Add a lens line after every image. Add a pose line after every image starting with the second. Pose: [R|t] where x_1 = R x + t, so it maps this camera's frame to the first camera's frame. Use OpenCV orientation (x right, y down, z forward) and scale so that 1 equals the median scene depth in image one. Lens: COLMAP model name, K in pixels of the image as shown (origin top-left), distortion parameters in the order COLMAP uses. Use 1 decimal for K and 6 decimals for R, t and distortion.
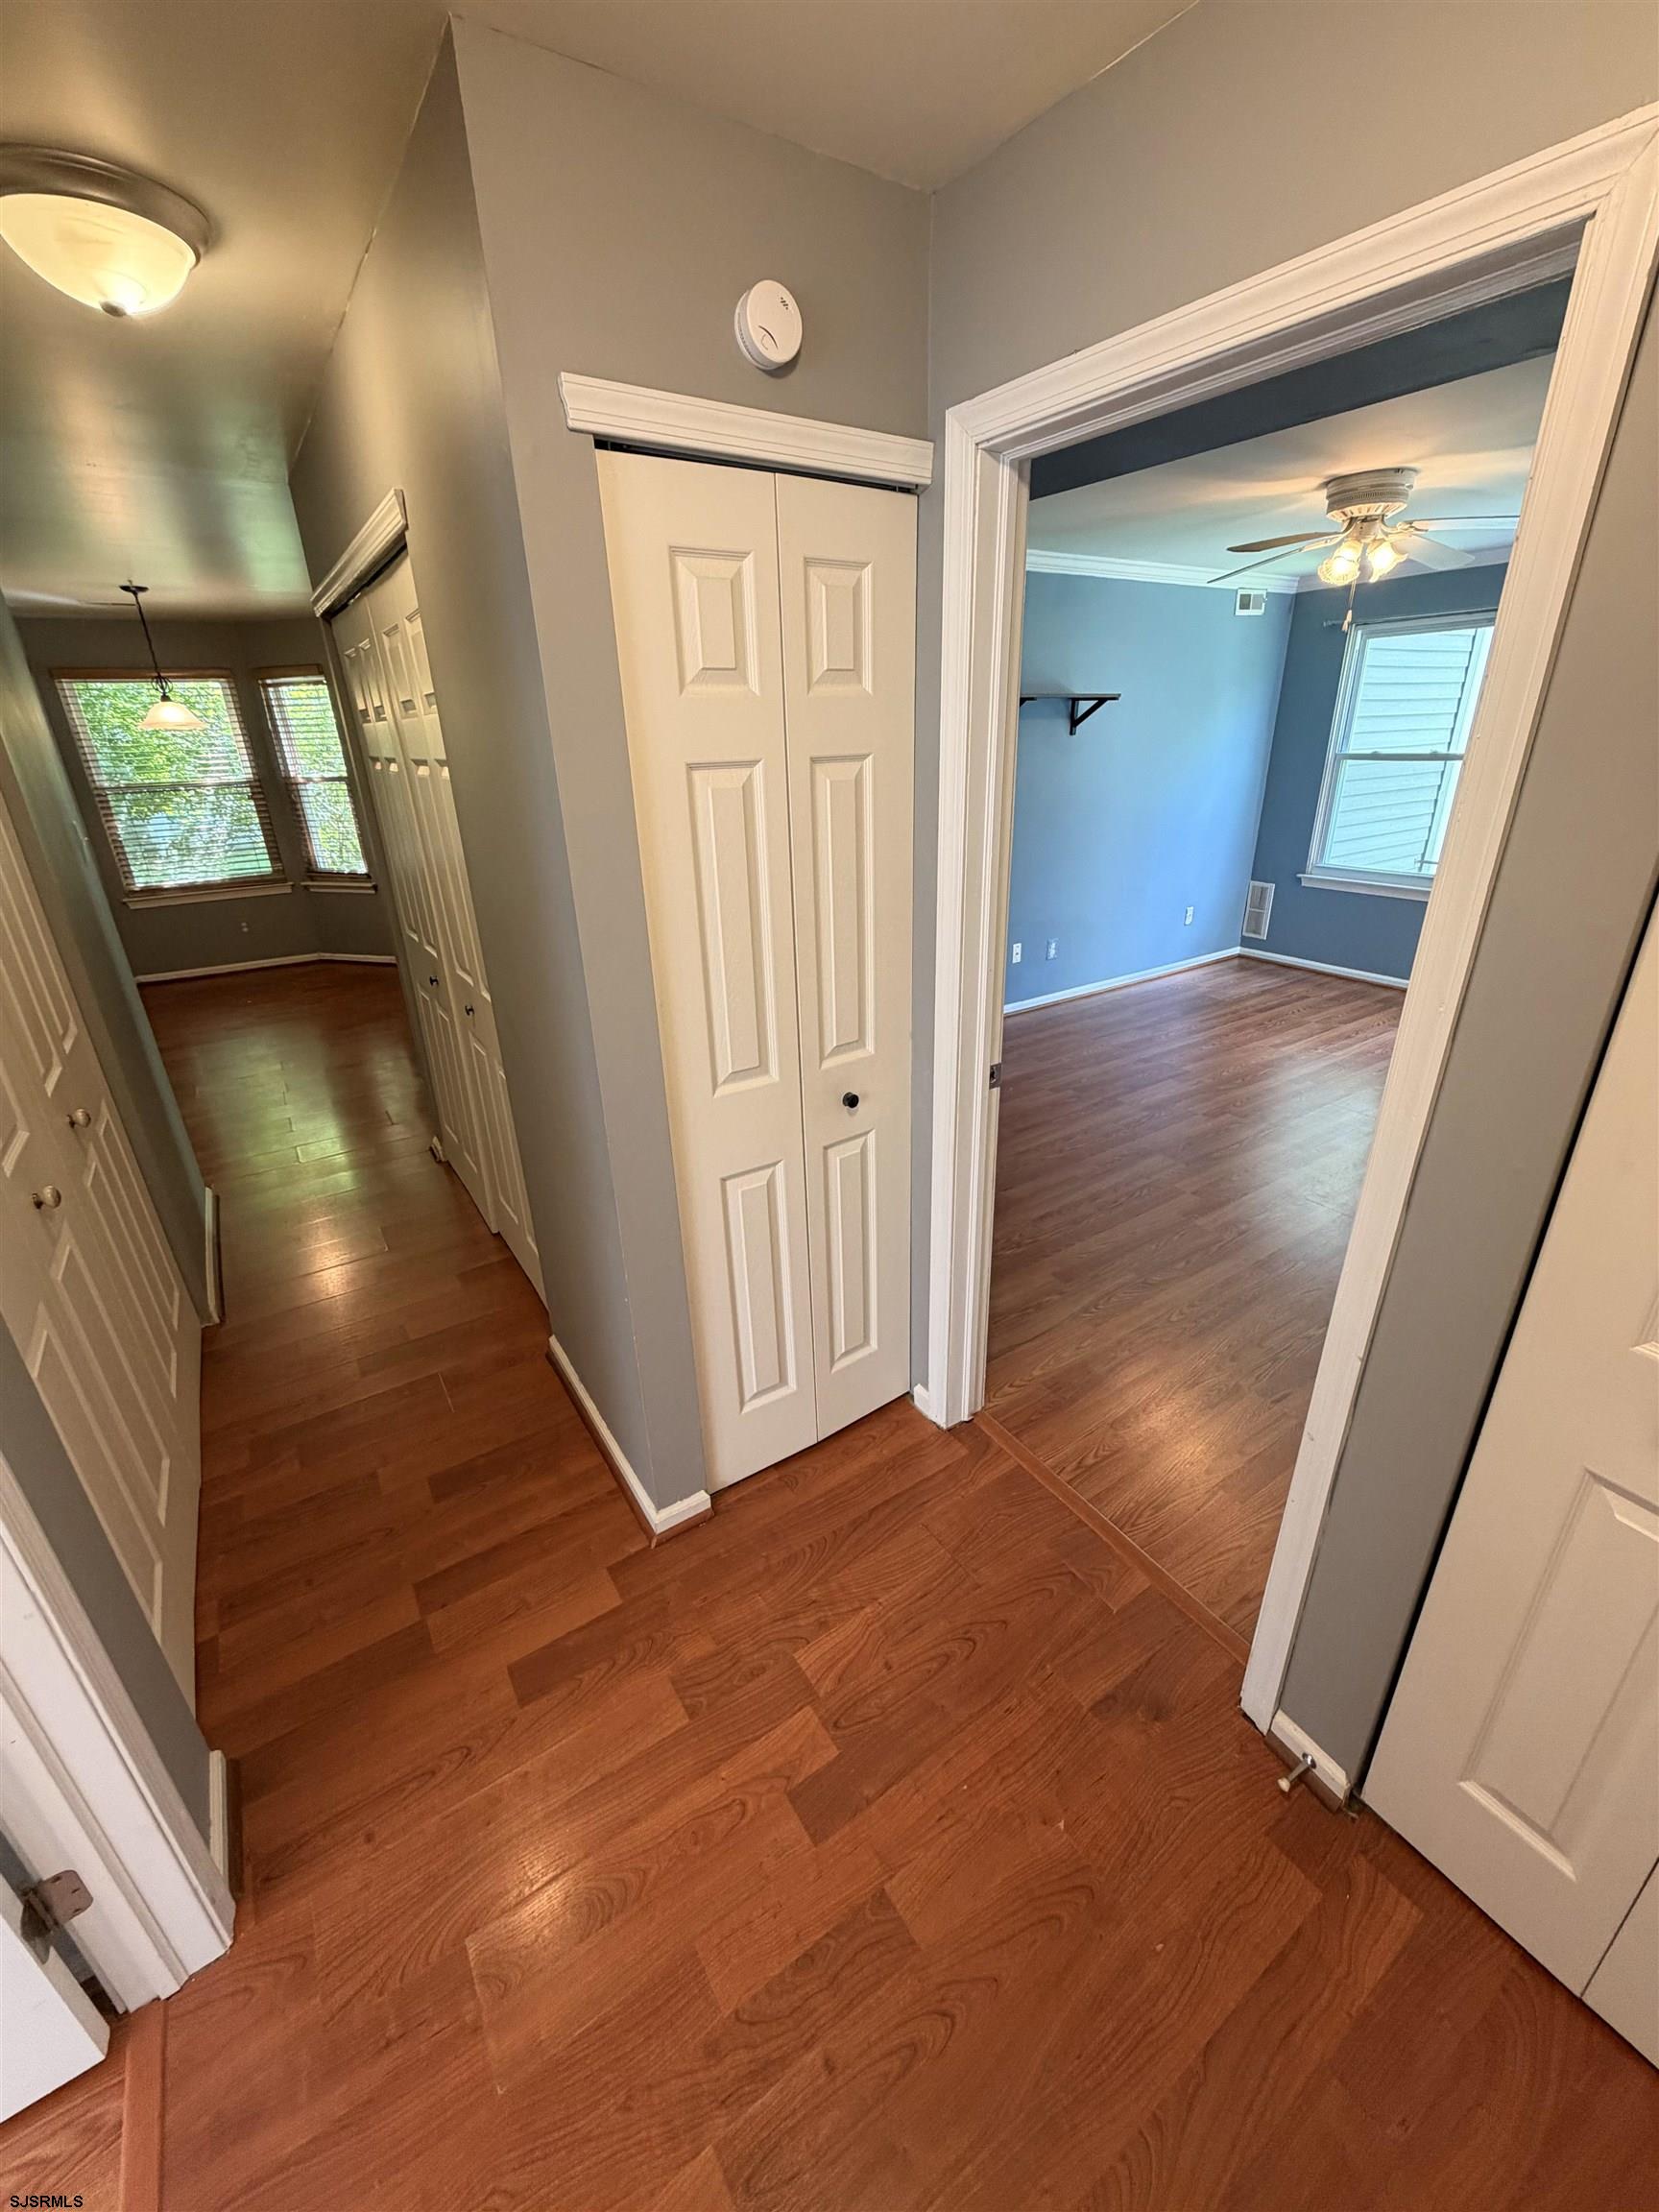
lens RADIAL K [[880.6, 0, 836.4], [0, 880.6, 1102.1], [0, 0, 1]] dist [0.001789, 0.000027]
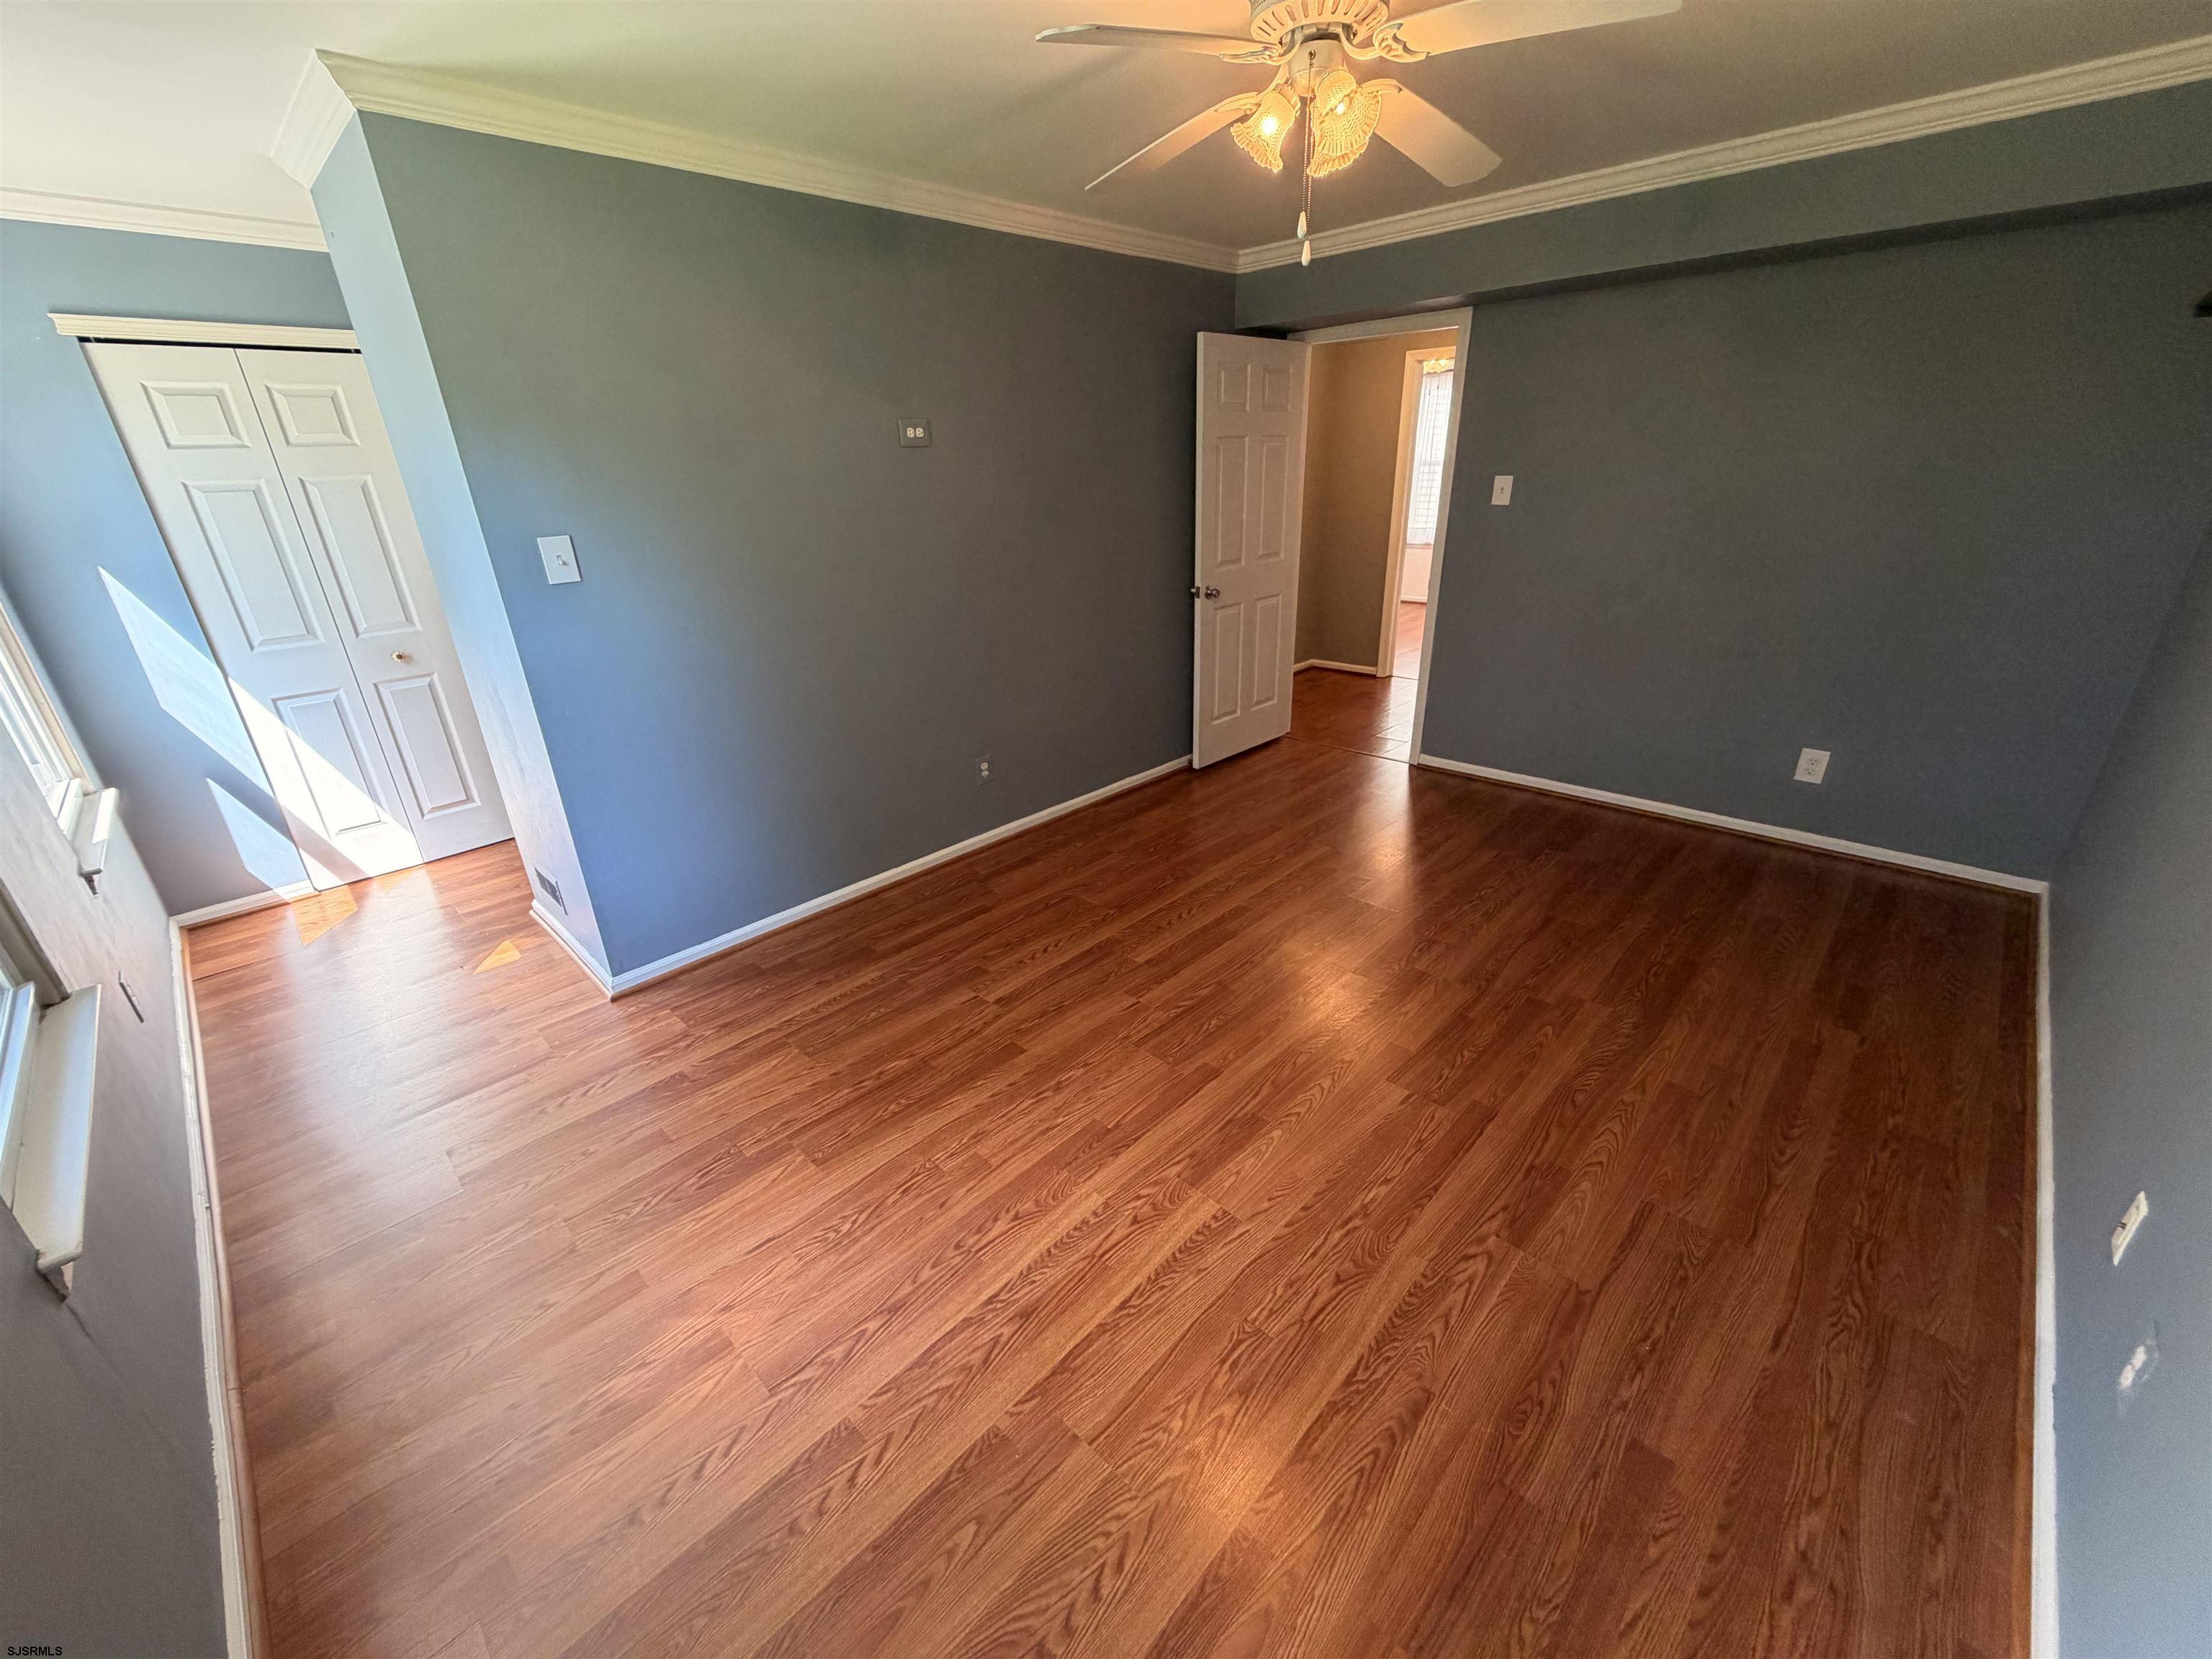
lens RADIAL K [[880.6, 0, 1102.8], [0, 880.6, 831.2], [0, 0, 1]] dist [0.001789, 0.000027]
pose [[-0.975864, 0.138032, -0.169226, 0.541885], [-0.026934, 0.692924, 0.720507, -0.440732], [0.216714, 0.707675, -0.672482, 1.028653]]
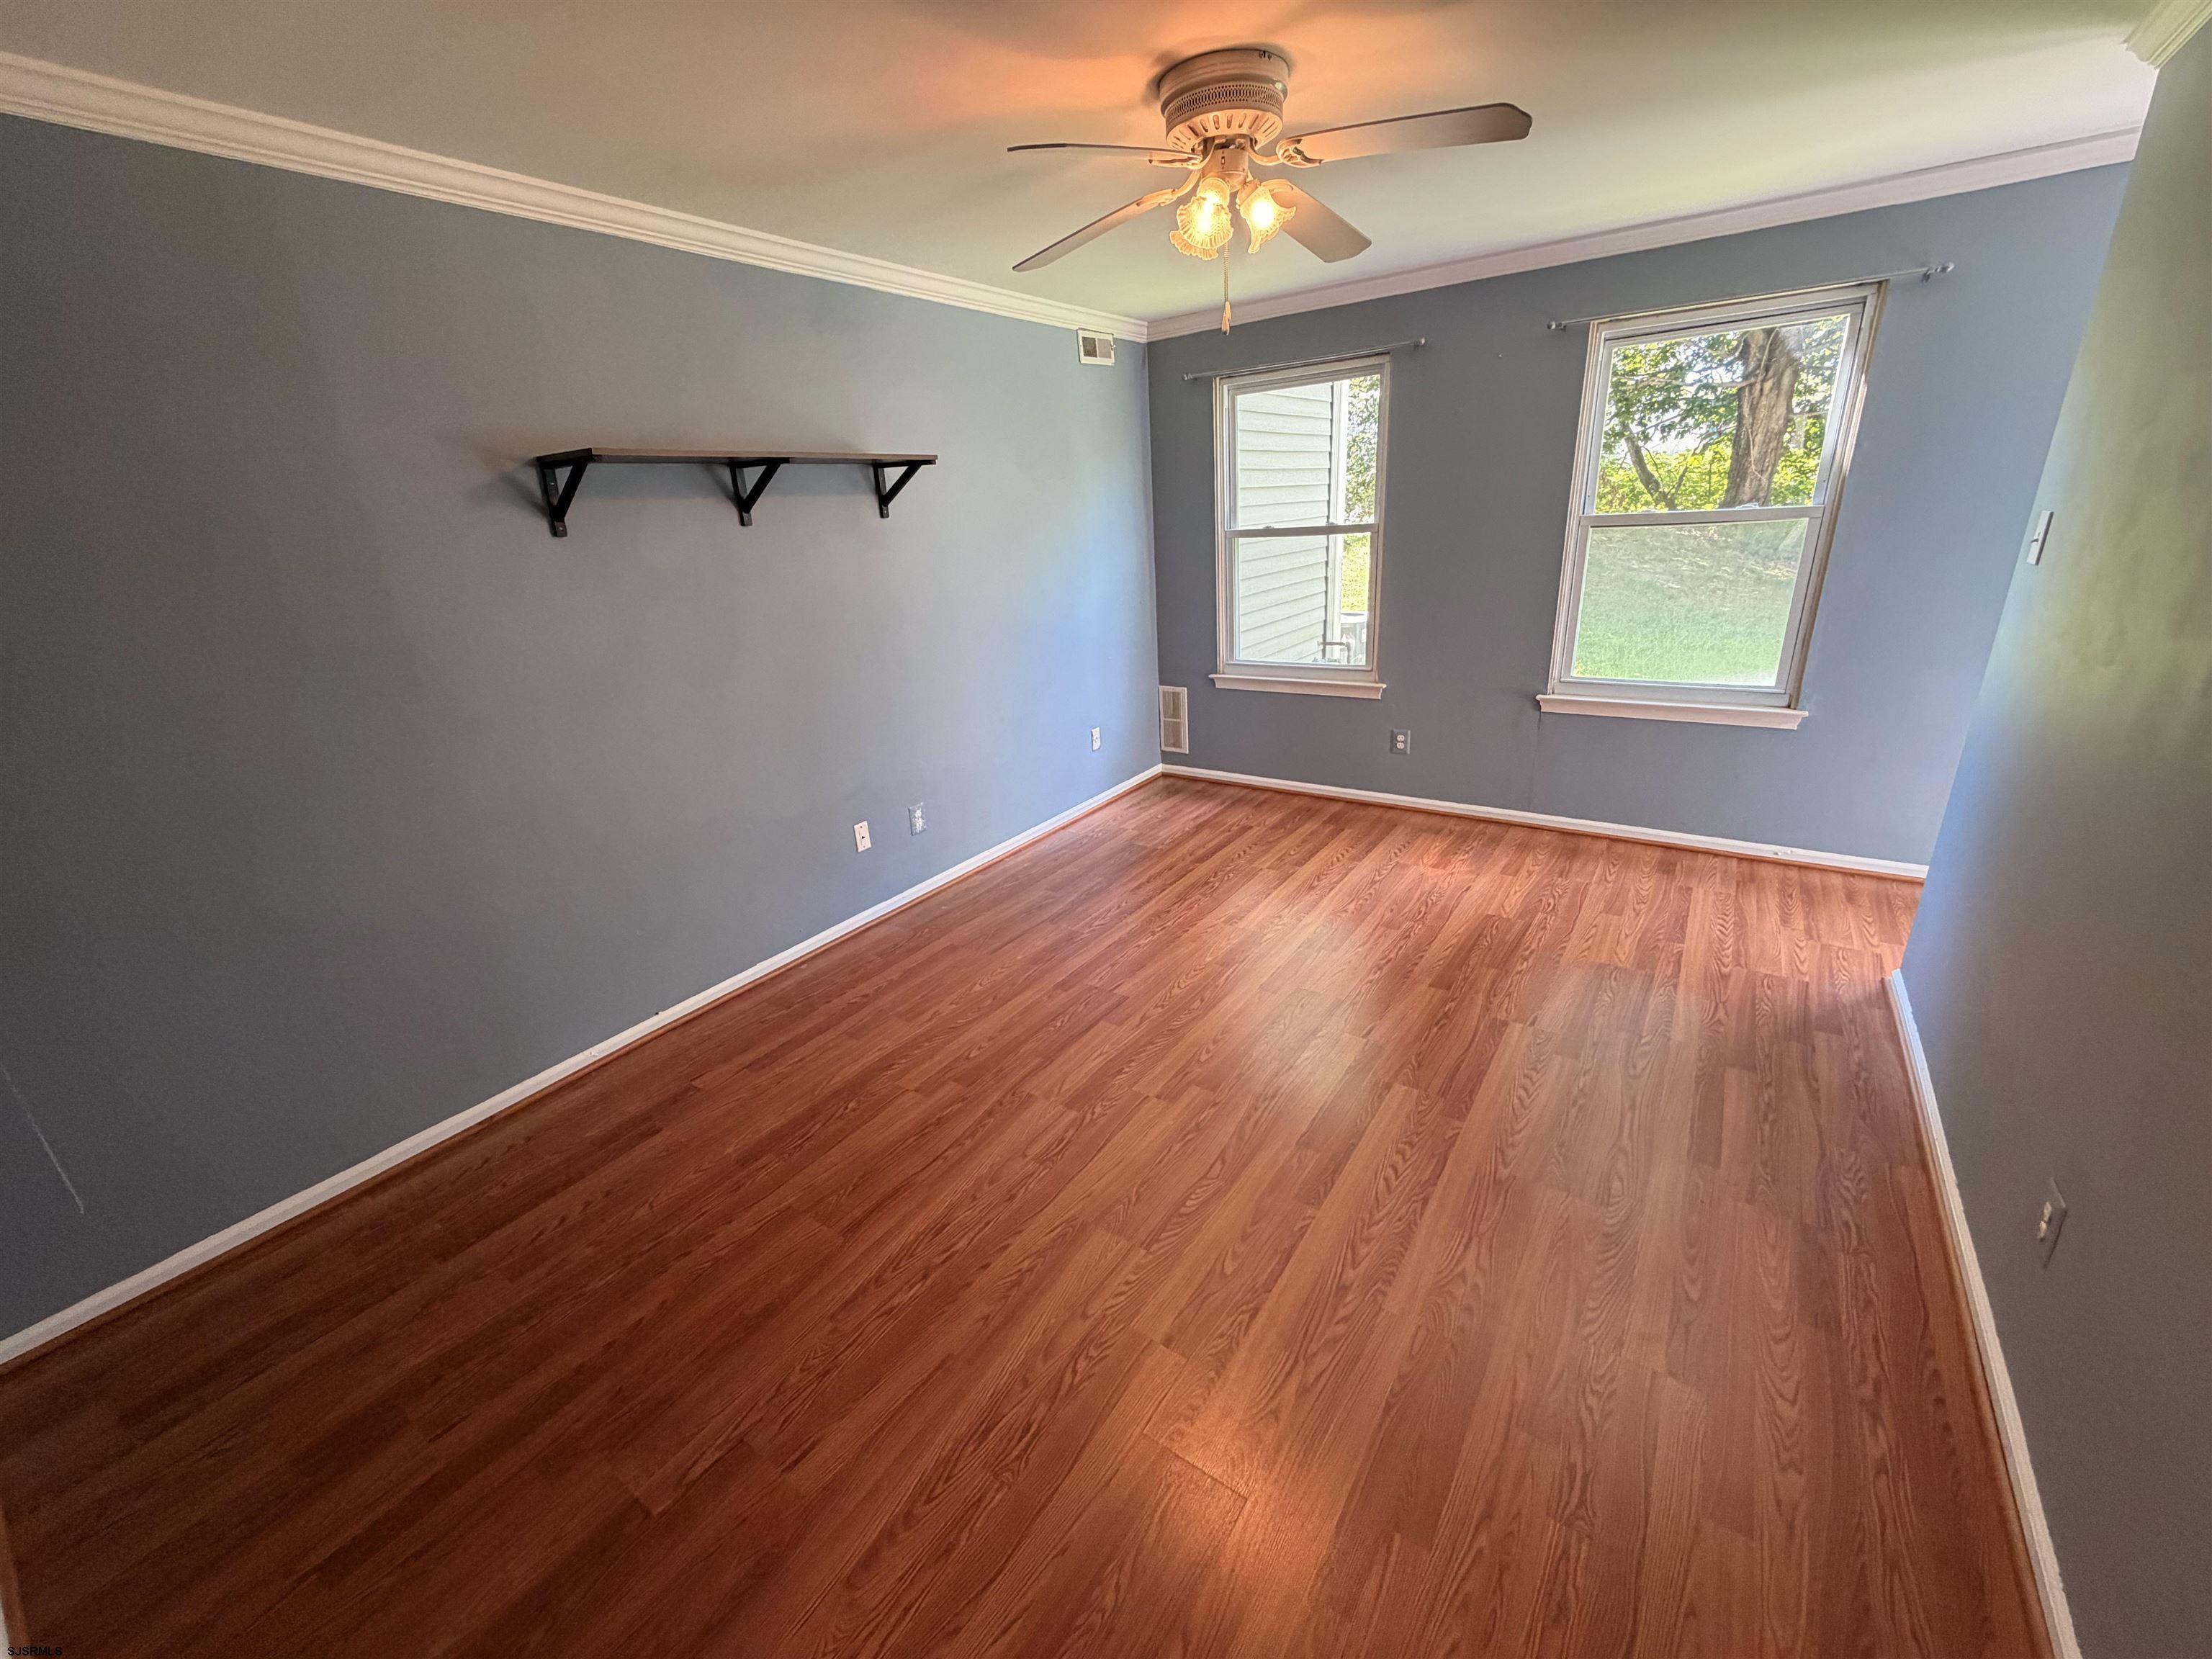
lens RADIAL K [[880.6, 0, 1112.1], [0, 880.6, 832.1], [0, 0, 1]] dist [0.001789, 0.000027]
pose [[0.926545, -0.153913, 0.343257, 0.151615], [0.175791, 0.983862, -0.033353, -0.116976], [-0.332584, 0.091245, 0.938649, 0.307677]]
